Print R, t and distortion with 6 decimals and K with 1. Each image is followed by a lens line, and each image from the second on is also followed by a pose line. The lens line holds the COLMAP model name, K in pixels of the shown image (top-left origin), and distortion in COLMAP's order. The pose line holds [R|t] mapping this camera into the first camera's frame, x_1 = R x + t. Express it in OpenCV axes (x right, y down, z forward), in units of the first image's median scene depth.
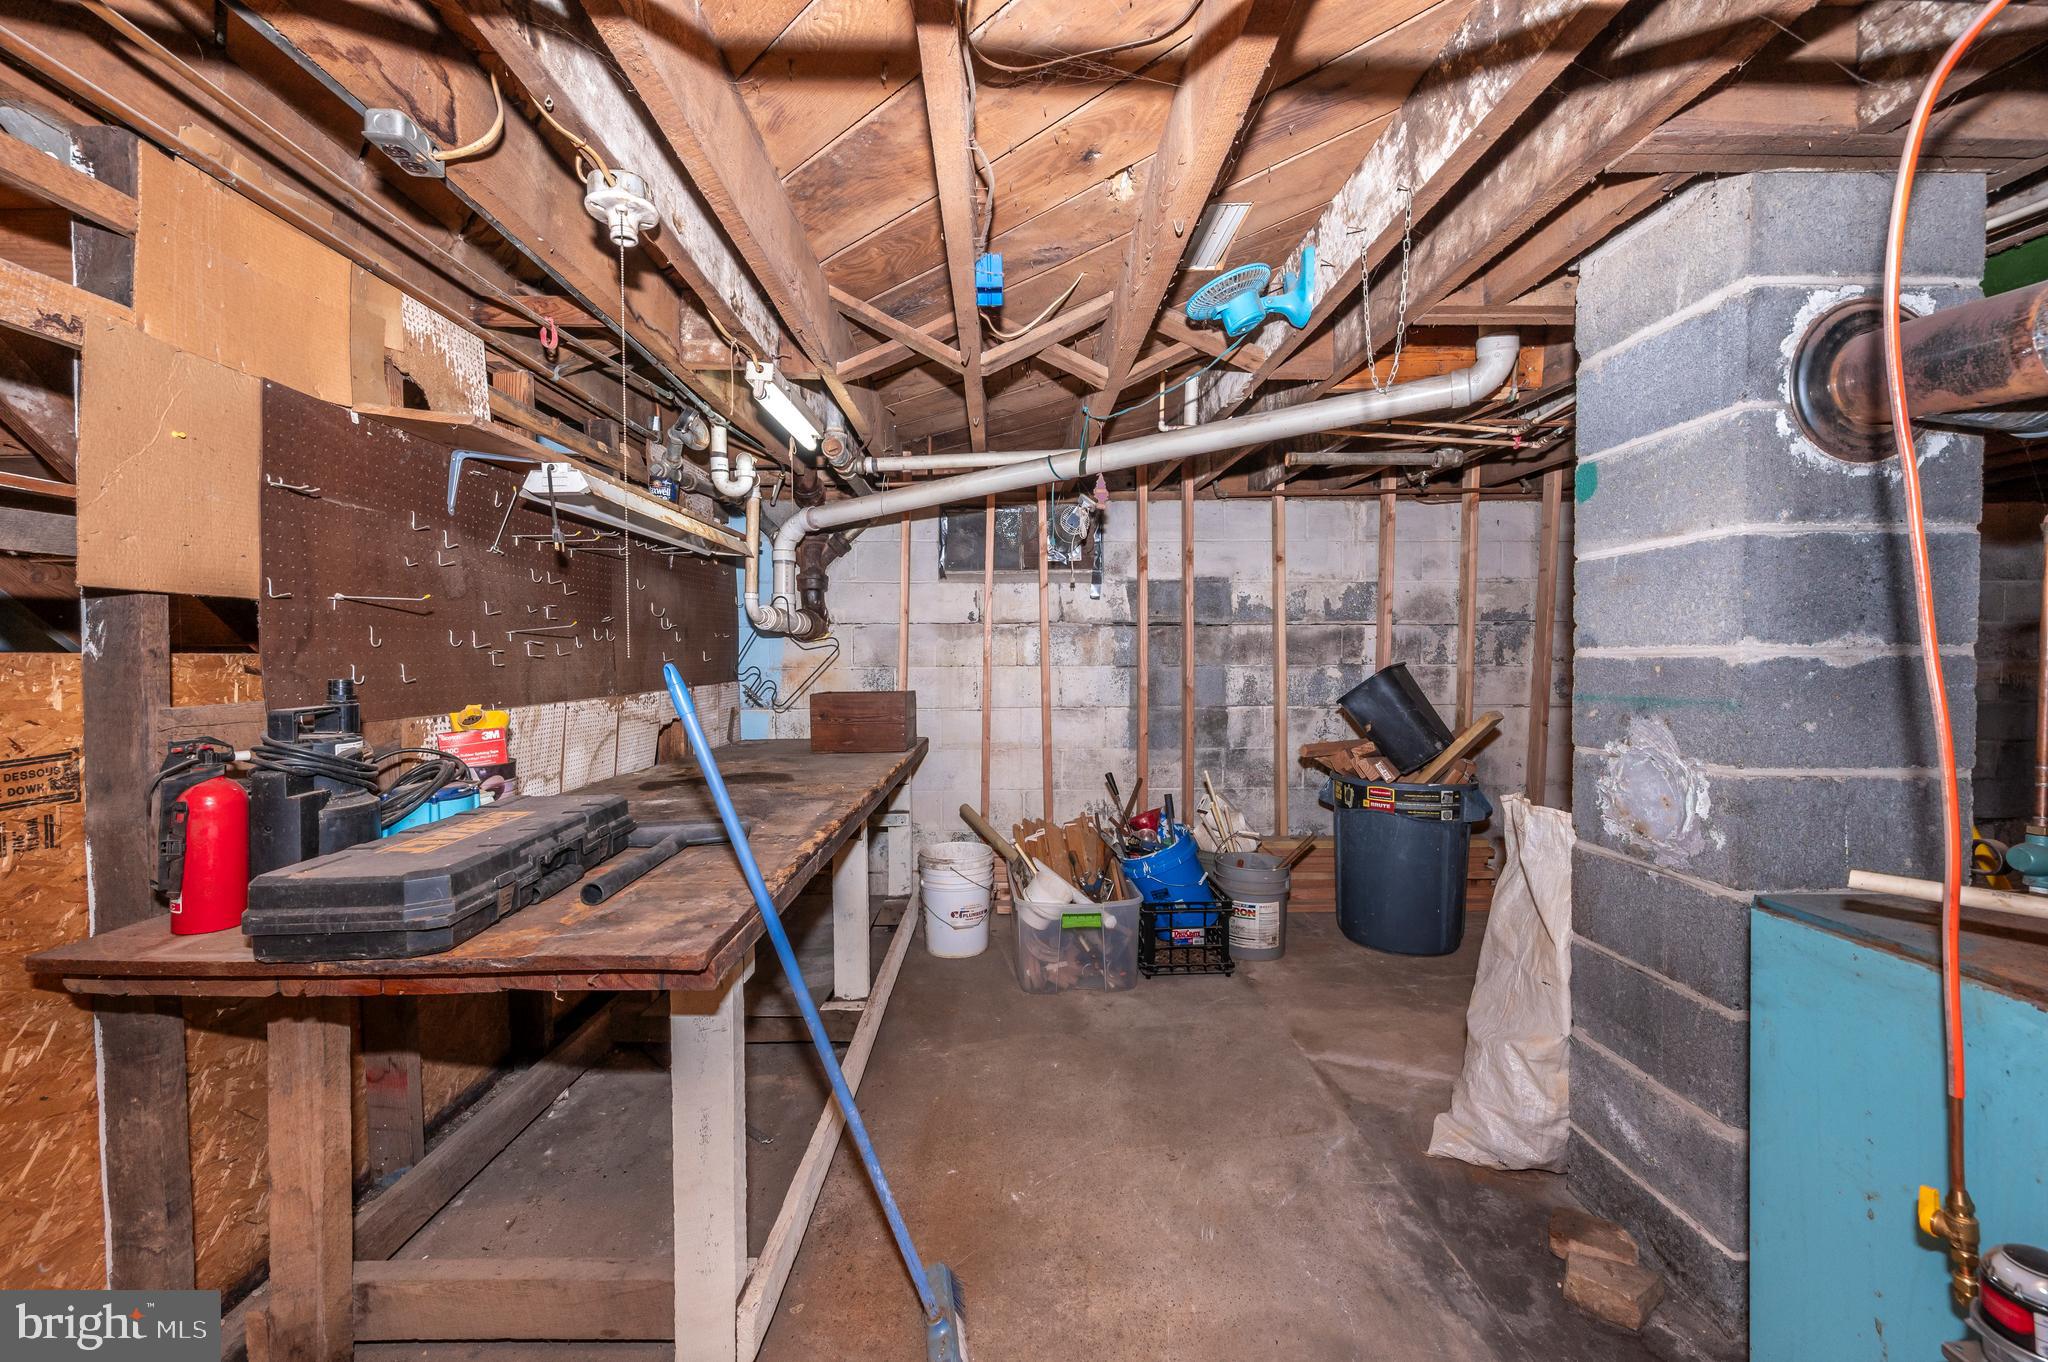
lens RADIAL K [[815.8, 0, 1030.2], [0, 815.8, 670.4], [0, 0, 1]] dist [0.002471, -0.000025]
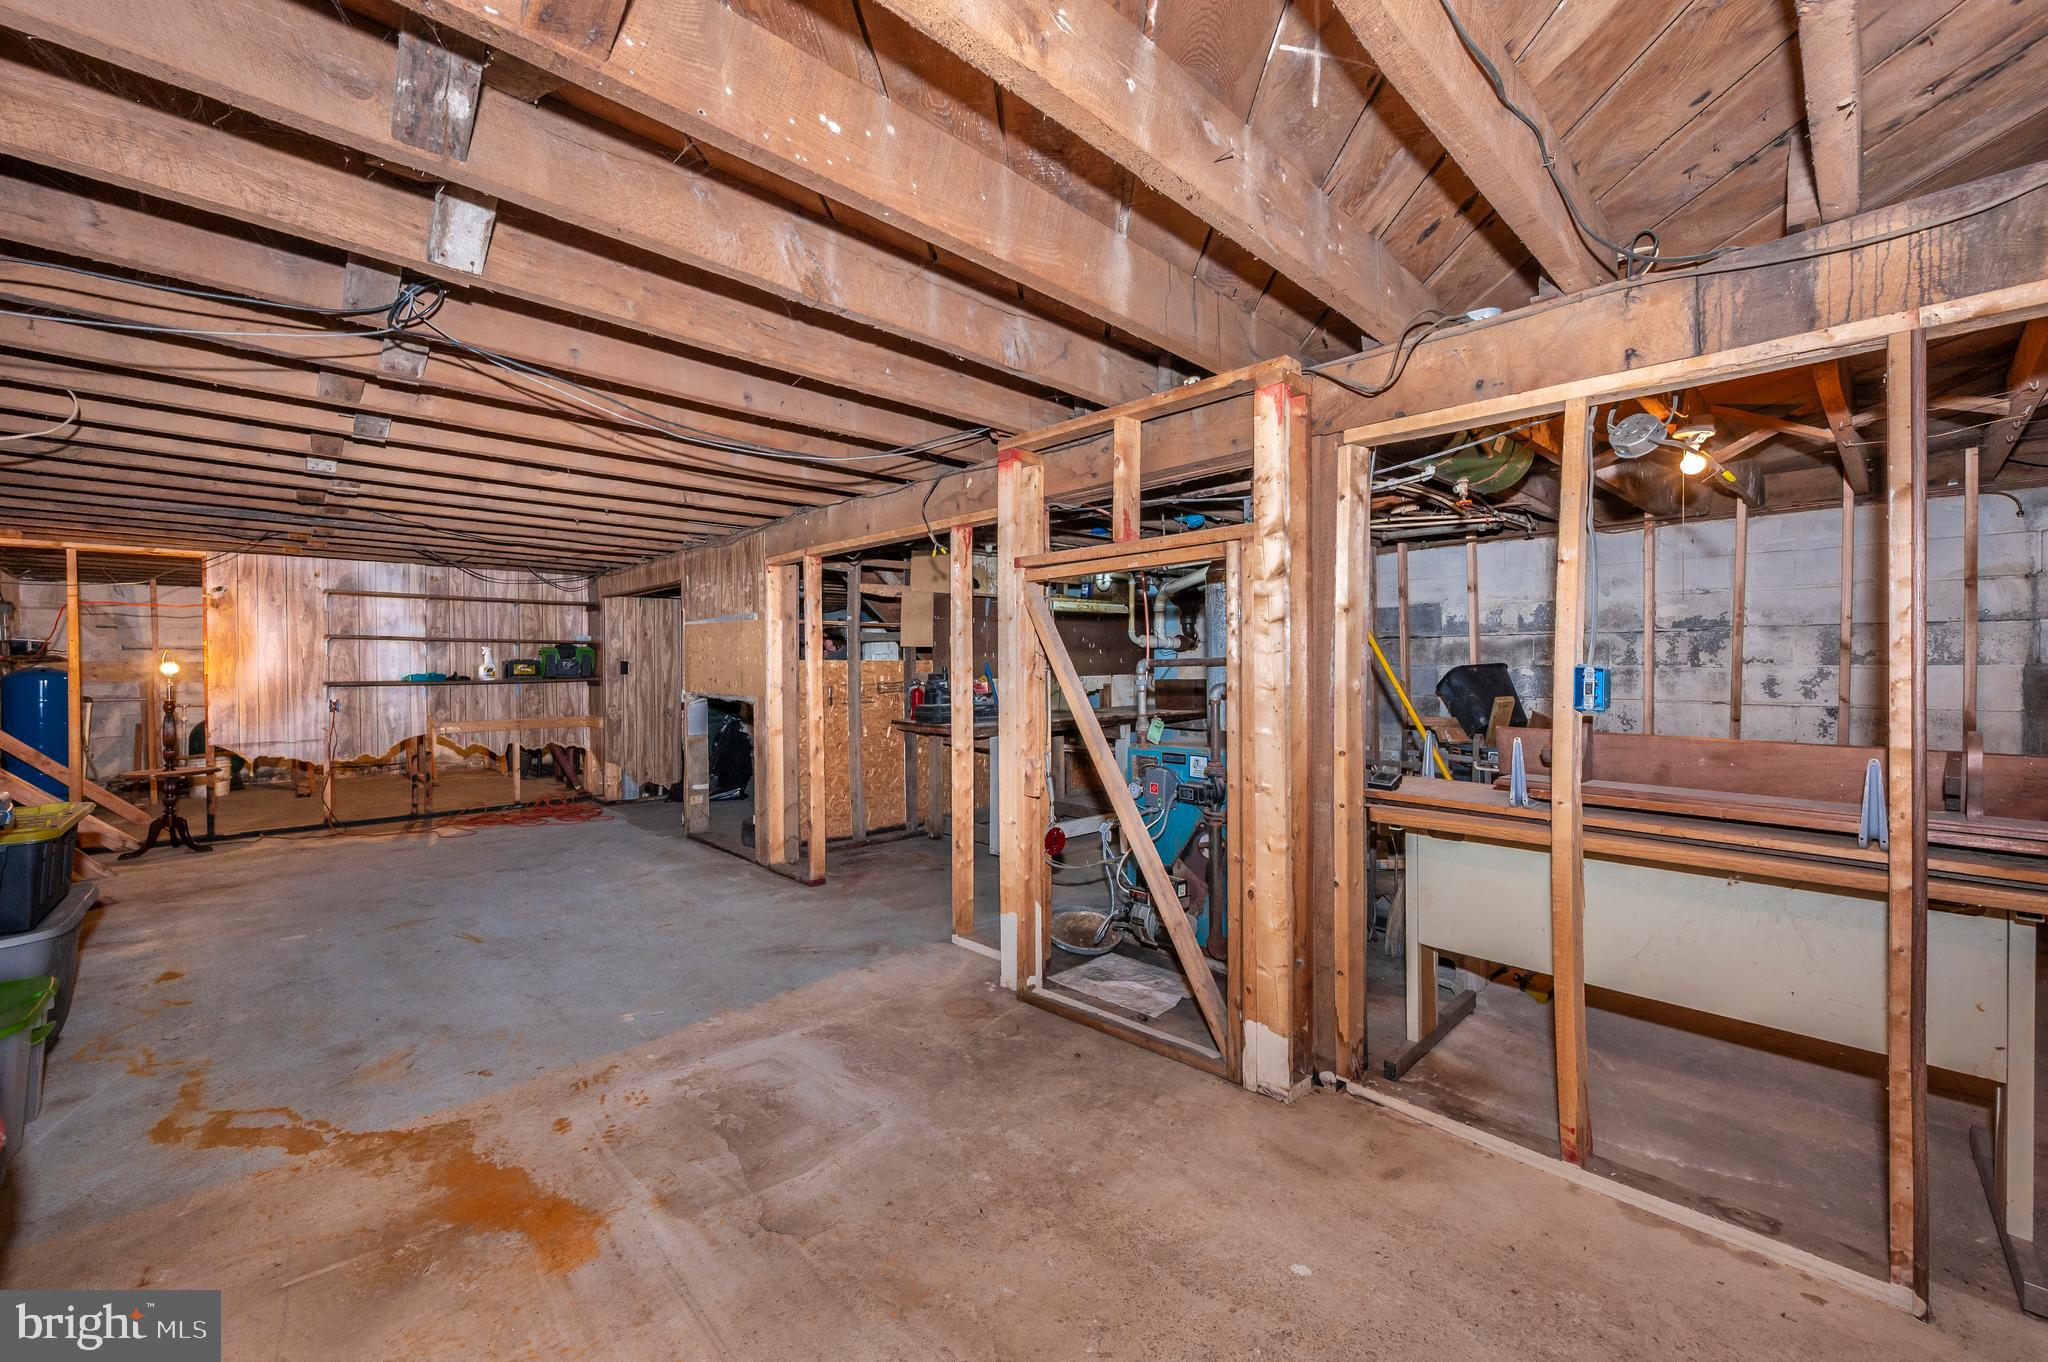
lens RADIAL K [[815.8, 0, 1027.3], [0, 815.8, 672.8], [0, 0, 1]] dist [0.002471, -0.000025]
pose [[0.659837, 0.008511, -0.751360, 0.824019], [-0.009916, 0.999947, 0.002619, 0.008785], [0.751343, 0.005722, 0.659887, -0.450514]]
